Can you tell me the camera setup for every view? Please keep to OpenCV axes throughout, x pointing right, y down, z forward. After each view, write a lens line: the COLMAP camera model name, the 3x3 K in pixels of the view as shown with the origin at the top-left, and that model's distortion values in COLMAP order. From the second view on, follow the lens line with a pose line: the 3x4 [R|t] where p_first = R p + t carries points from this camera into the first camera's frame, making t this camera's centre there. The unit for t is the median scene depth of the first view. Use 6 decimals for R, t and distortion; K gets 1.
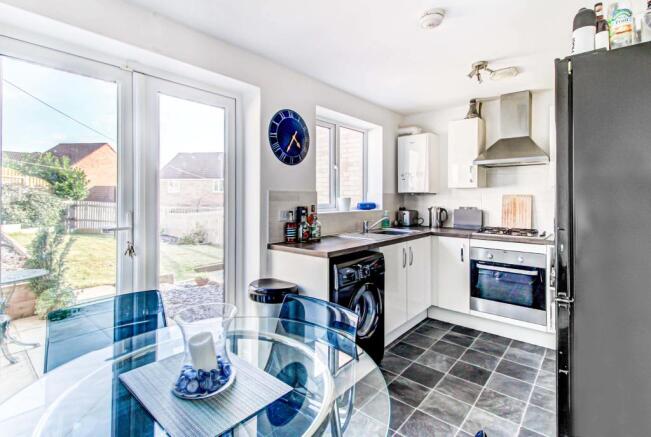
lens RADIAL K [[311.8, 0, 326.8], [0, 311.8, 196.9], [0, 0, 1]] dist [0.004323, 0.000065]
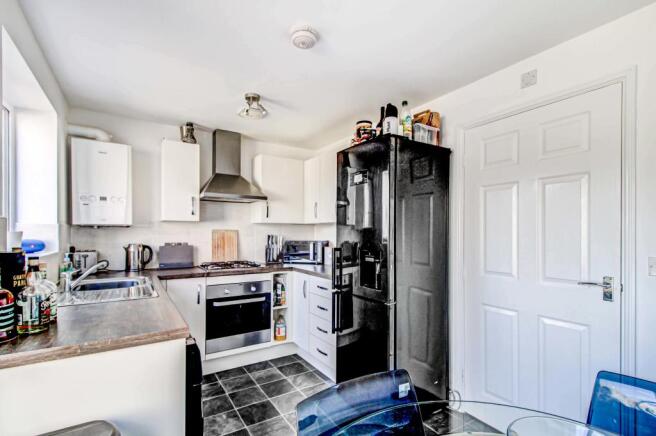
lens RADIAL K [[314.2, 0, 328.1], [0, 314.2, 234.6], [0, 0, 1]] dist [0.004323, 0.000065]
pose [[0.281460, -0.003228, 0.959567, -0.295772], [-0.003644, 0.999984, 0.004433, 0.003956], [-0.959566, -0.004745, 0.281444, 0.368633]]
